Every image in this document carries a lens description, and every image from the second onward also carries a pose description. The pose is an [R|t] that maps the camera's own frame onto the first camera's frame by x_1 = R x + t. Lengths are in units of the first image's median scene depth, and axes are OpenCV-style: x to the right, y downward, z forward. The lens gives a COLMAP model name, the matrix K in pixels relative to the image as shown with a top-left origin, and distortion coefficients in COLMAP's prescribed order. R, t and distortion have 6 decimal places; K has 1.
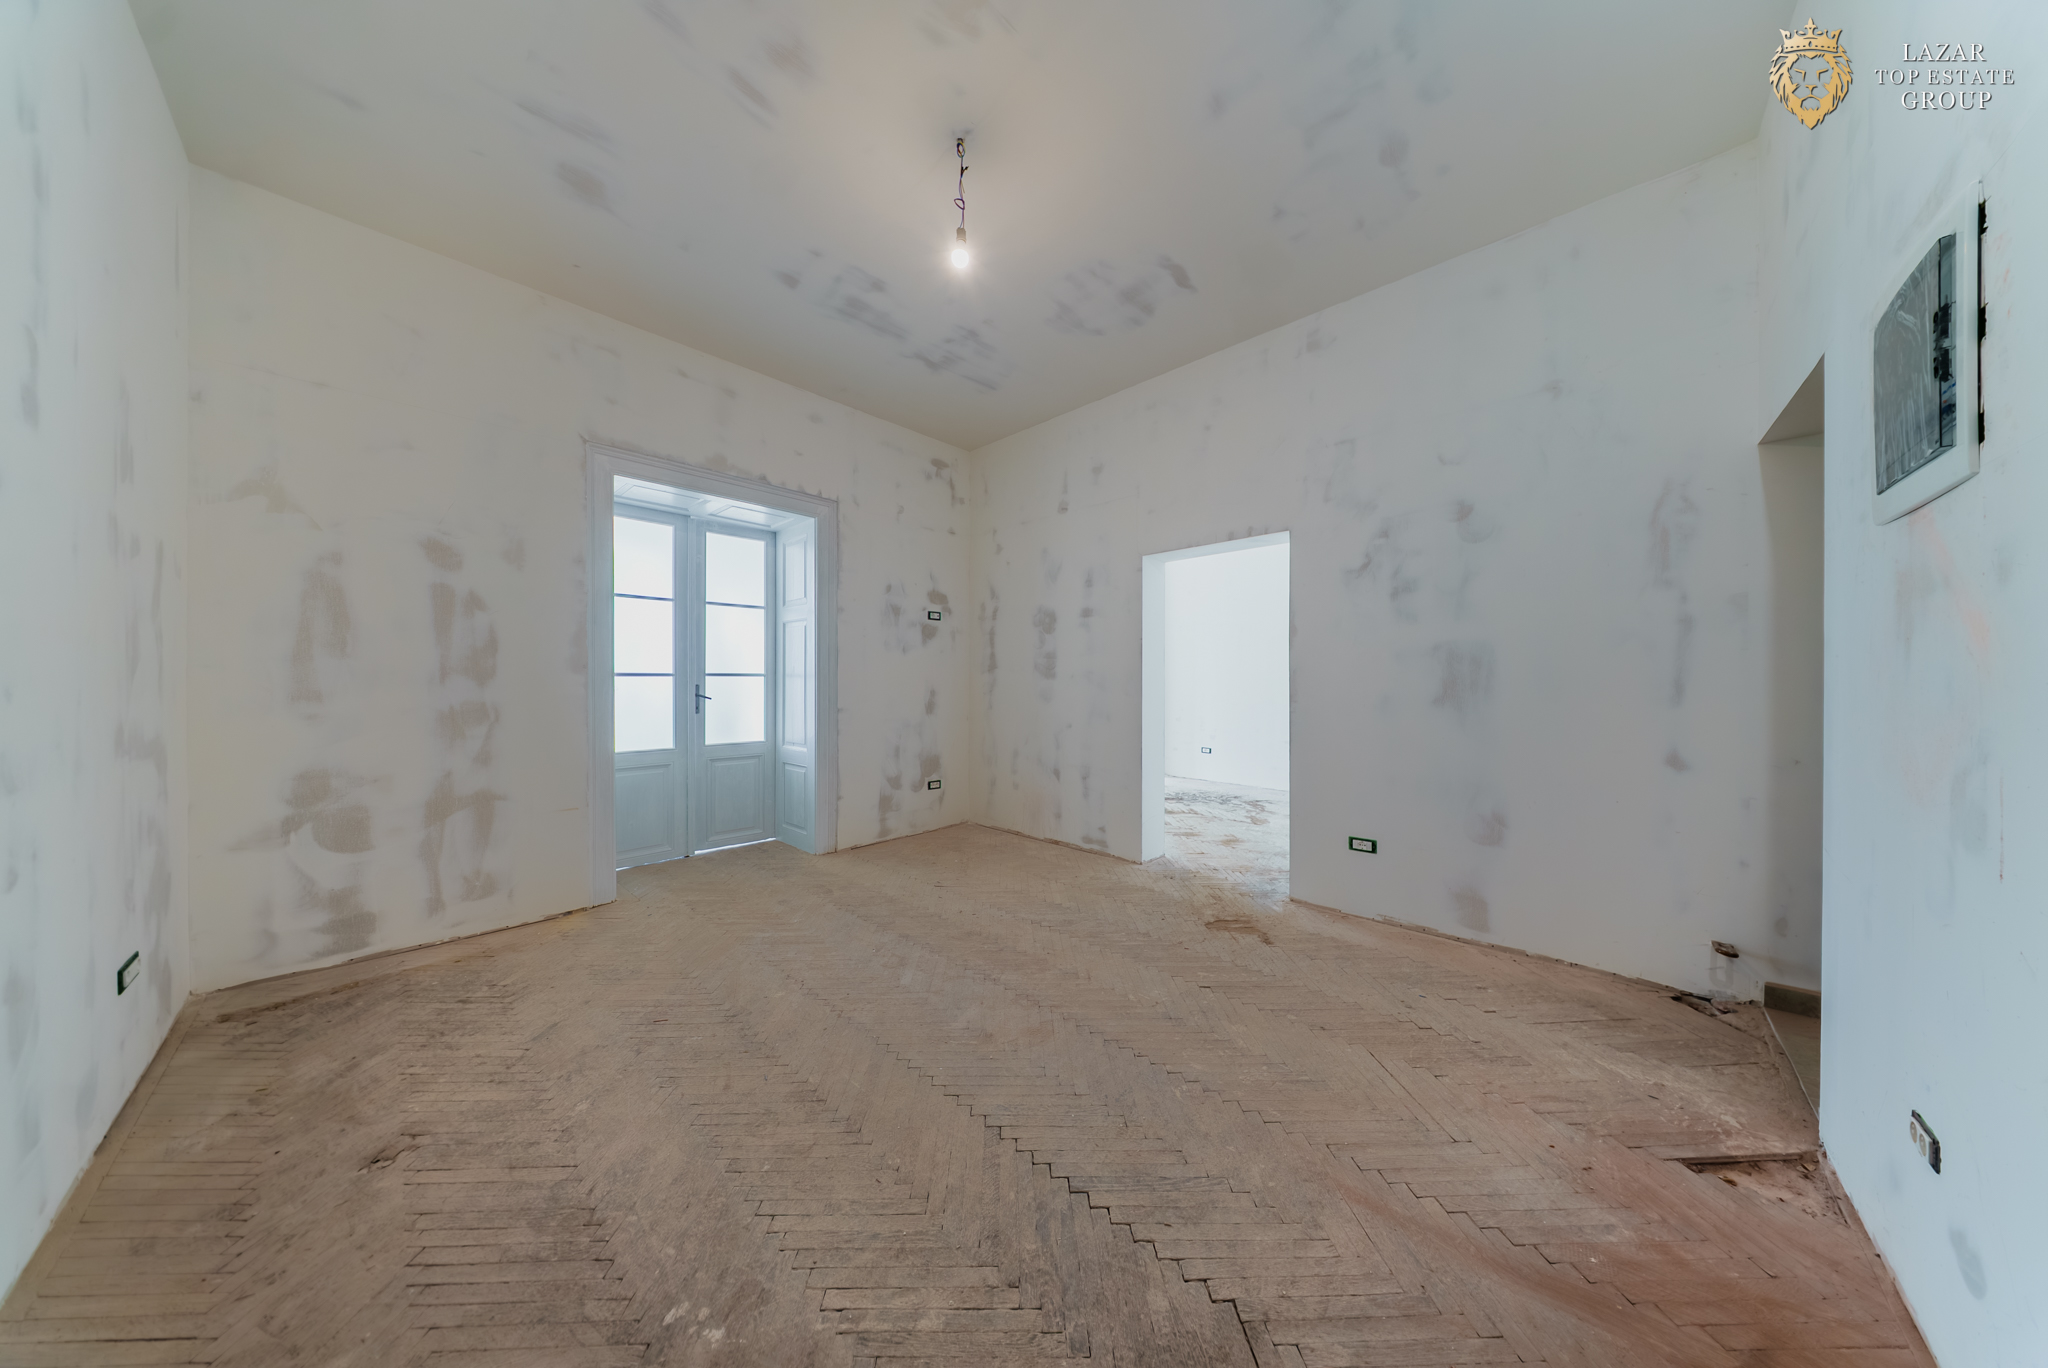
lens RADIAL K [[603.9, 0, 1030.2], [0, 603.9, 683.8], [0, 0, 1]] dist [0.011171, -0.000060]
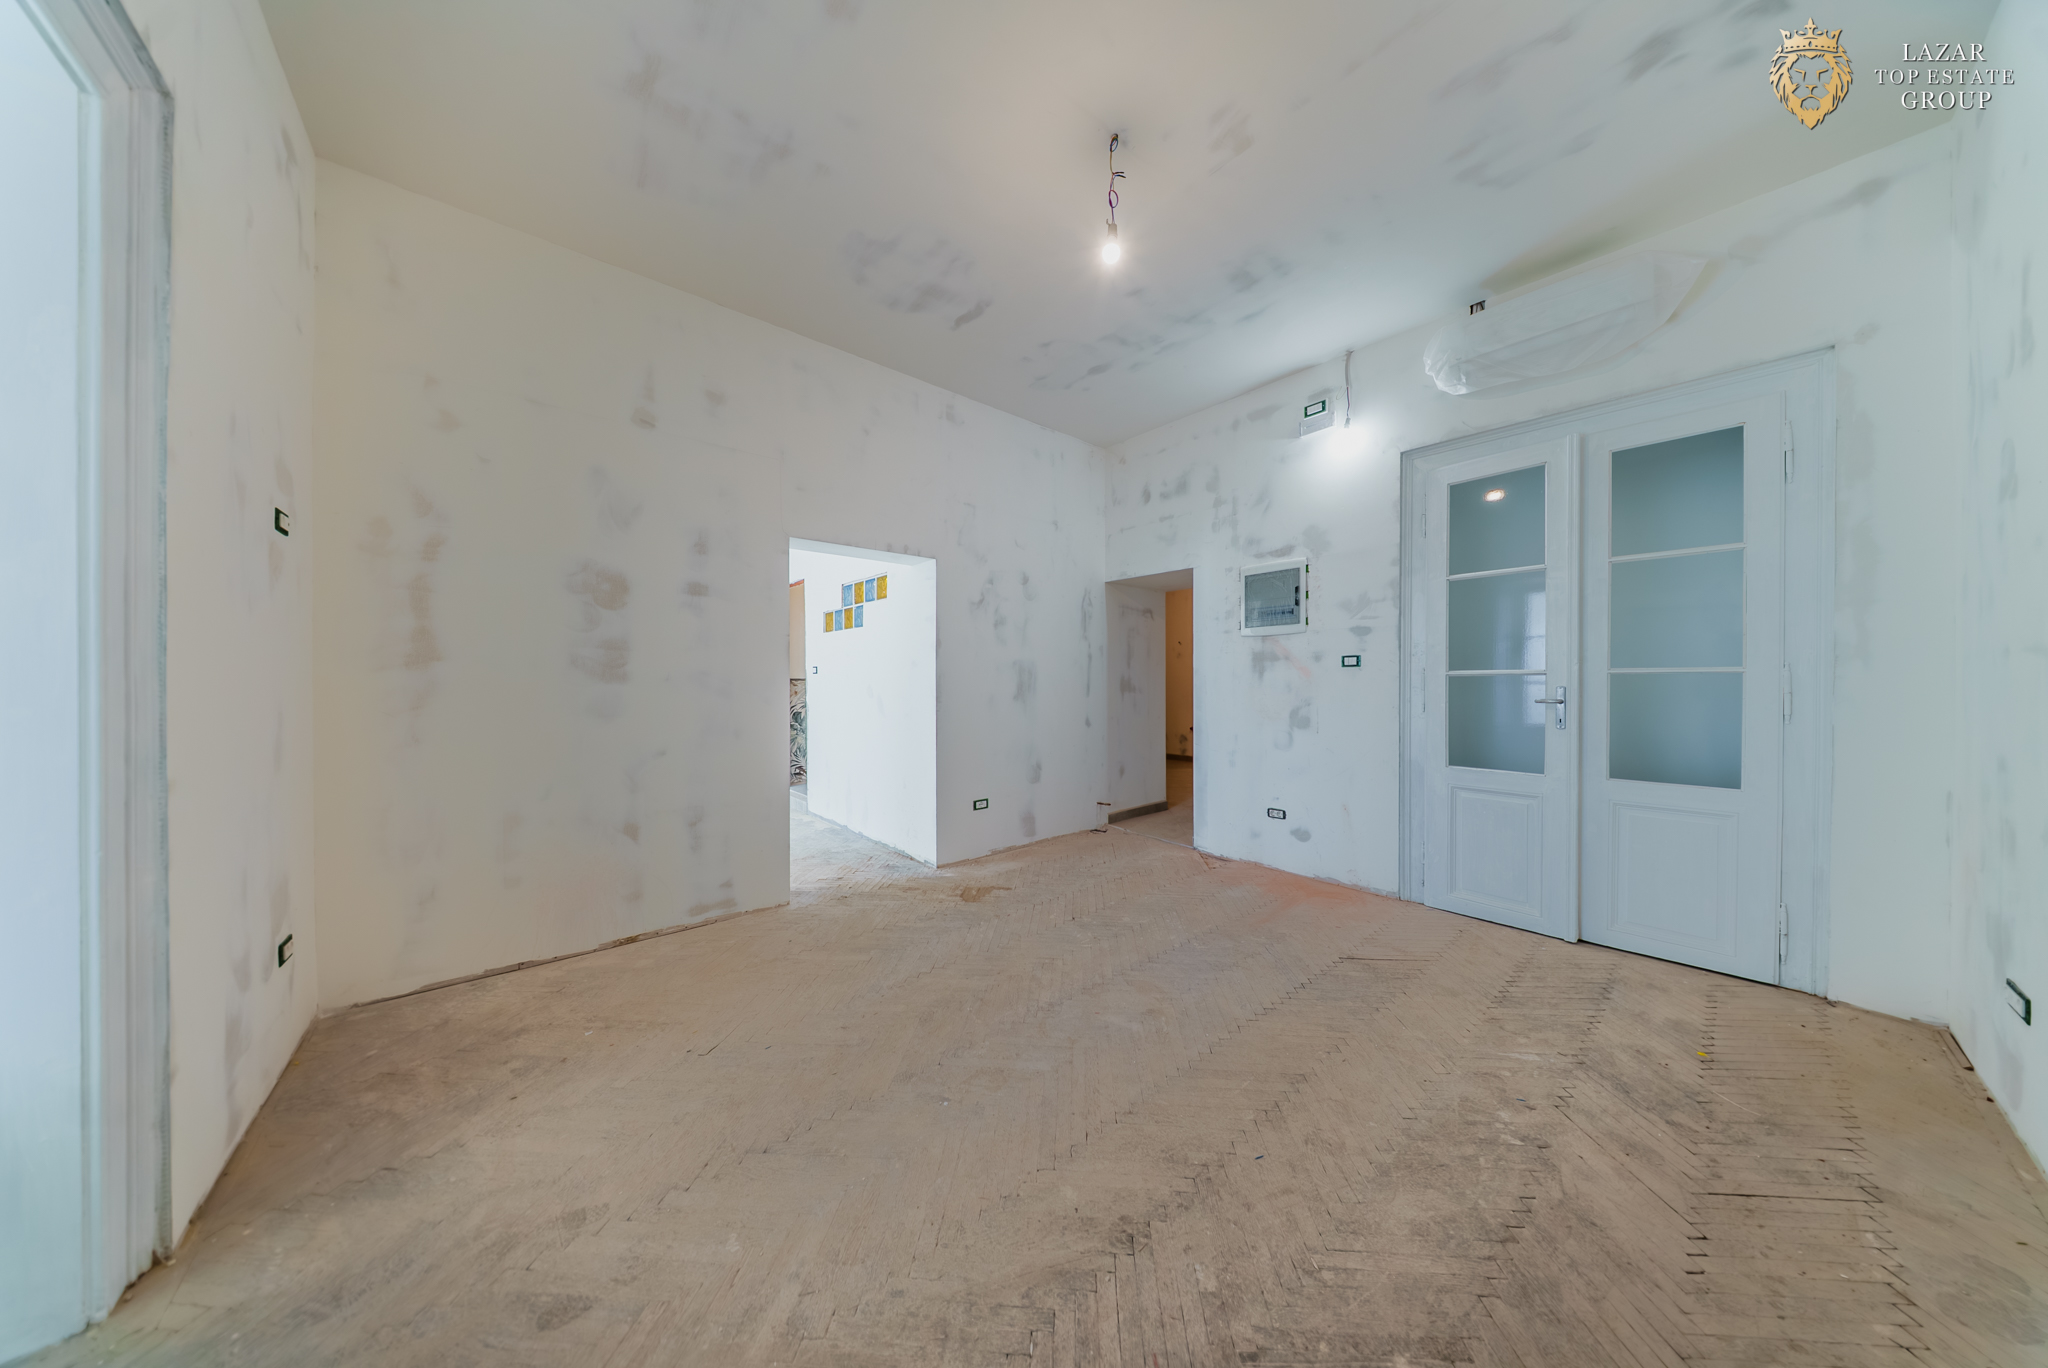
lens RADIAL K [[603.9, 0, 1030.2], [0, 603.9, 683.8], [0, 0, 1]] dist [0.011171, -0.000060]
pose [[0.100701, -0.001838, 0.994915, -0.801507], [0.003998, 0.999991, 0.001442, -0.008882], [-0.994909, 0.003833, 0.100708, 0.752428]]
